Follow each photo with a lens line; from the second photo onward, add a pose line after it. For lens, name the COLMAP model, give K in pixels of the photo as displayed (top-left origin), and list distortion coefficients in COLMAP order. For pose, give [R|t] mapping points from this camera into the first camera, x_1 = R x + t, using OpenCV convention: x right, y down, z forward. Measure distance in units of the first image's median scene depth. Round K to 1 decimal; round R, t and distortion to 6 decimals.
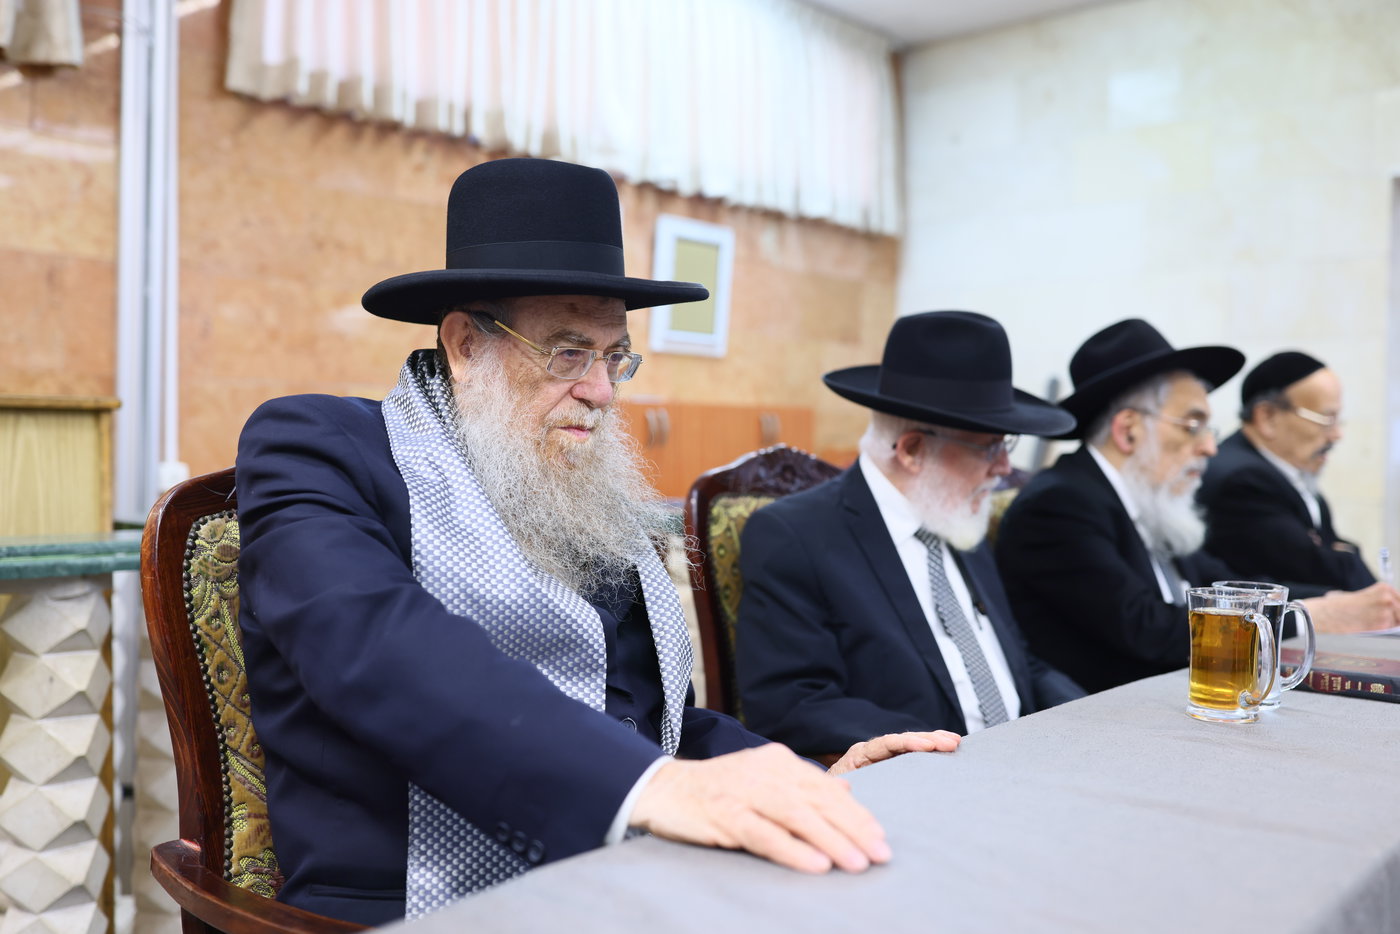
lens RADIAL K [[1381.9, 0, 700.5], [0, 1381.9, 469.0], [0, 0, 1]] dist [-0.043266, 0.000000]
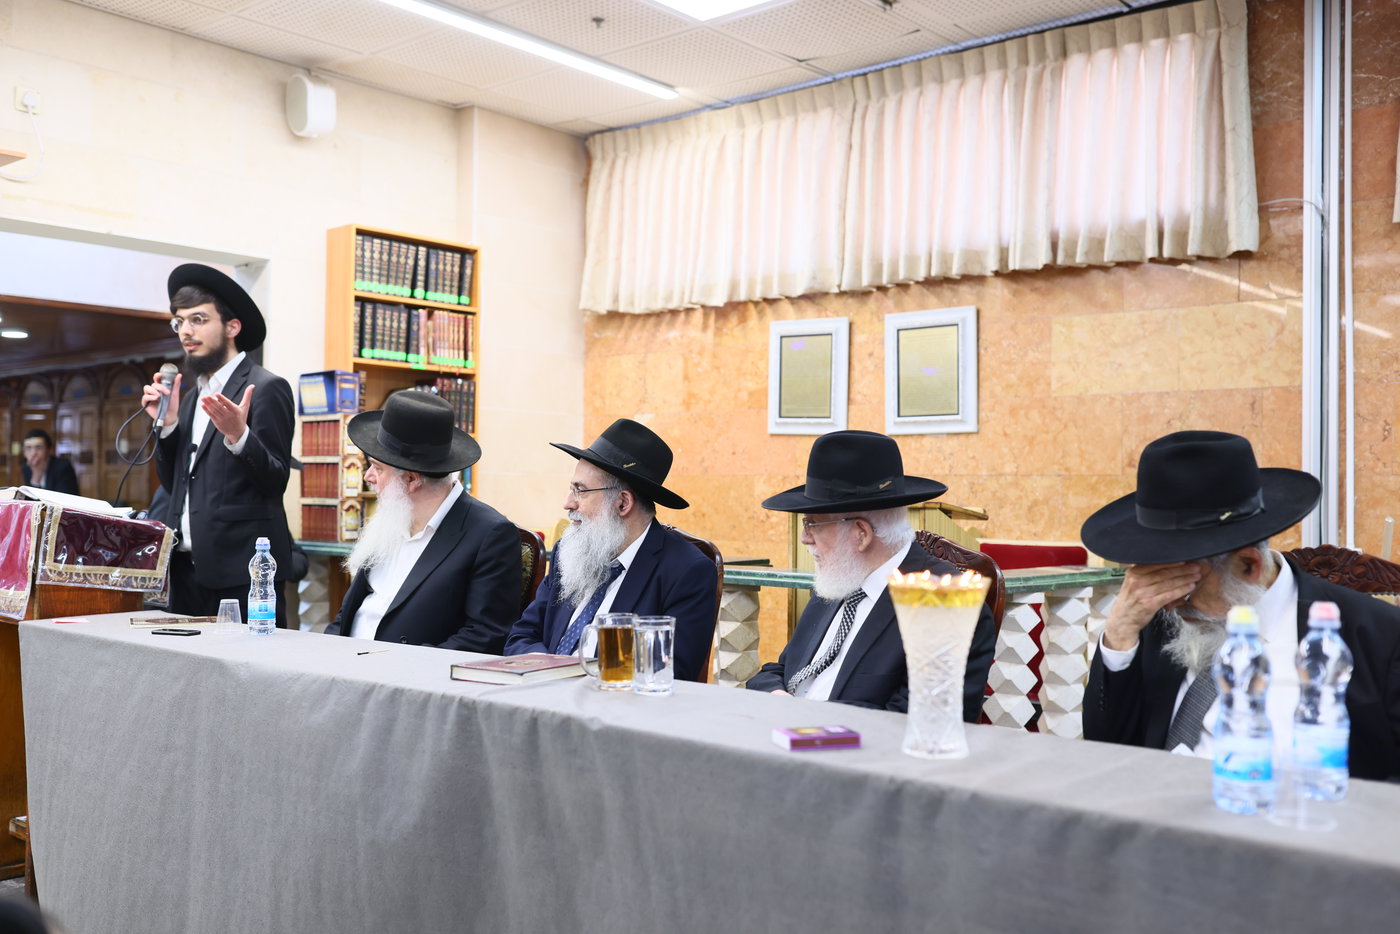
lens RADIAL K [[1381.9, 0, 695.4], [0, 1381.9, 466.1], [0, 0, 1]] dist [-0.043266, 0.000000]
pose [[-0.074680, -0.029270, -0.996778, 0.627401], [-0.031537, 0.999138, -0.026976, -0.017945], [0.996709, 0.029421, -0.075539, 0.376477]]
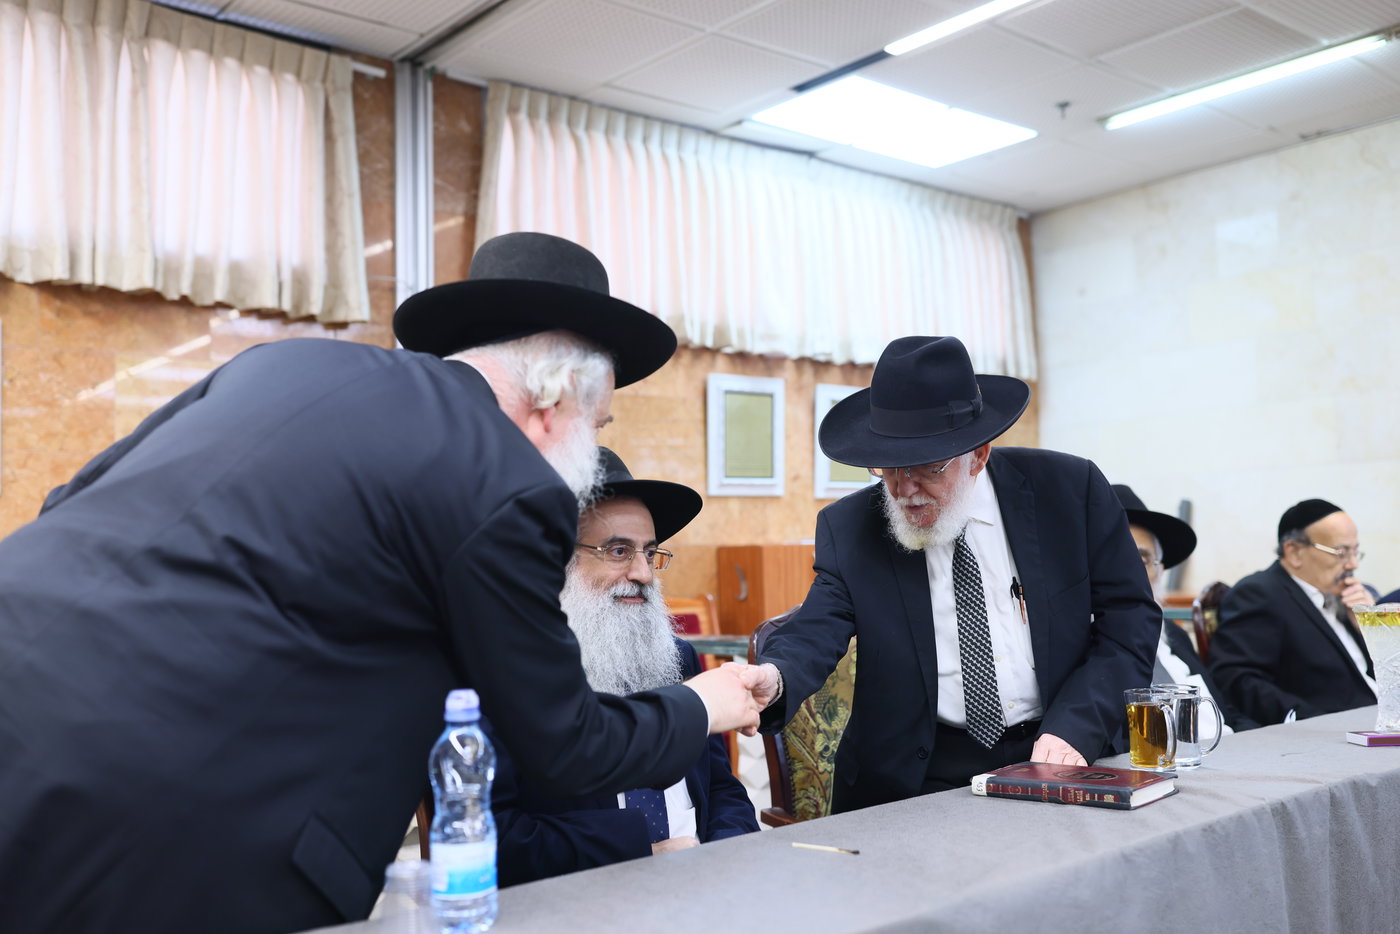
lens RADIAL K [[1381.9, 0, 698.0], [0, 1381.9, 465.8], [0, 0, 1]] dist [-0.043266, 0.000000]
pose [[0.989786, -0.050880, -0.133171, 0.024961], [0.038823, 0.995037, -0.091623, -0.012266], [0.137172, 0.085517, 0.986849, -0.182458]]
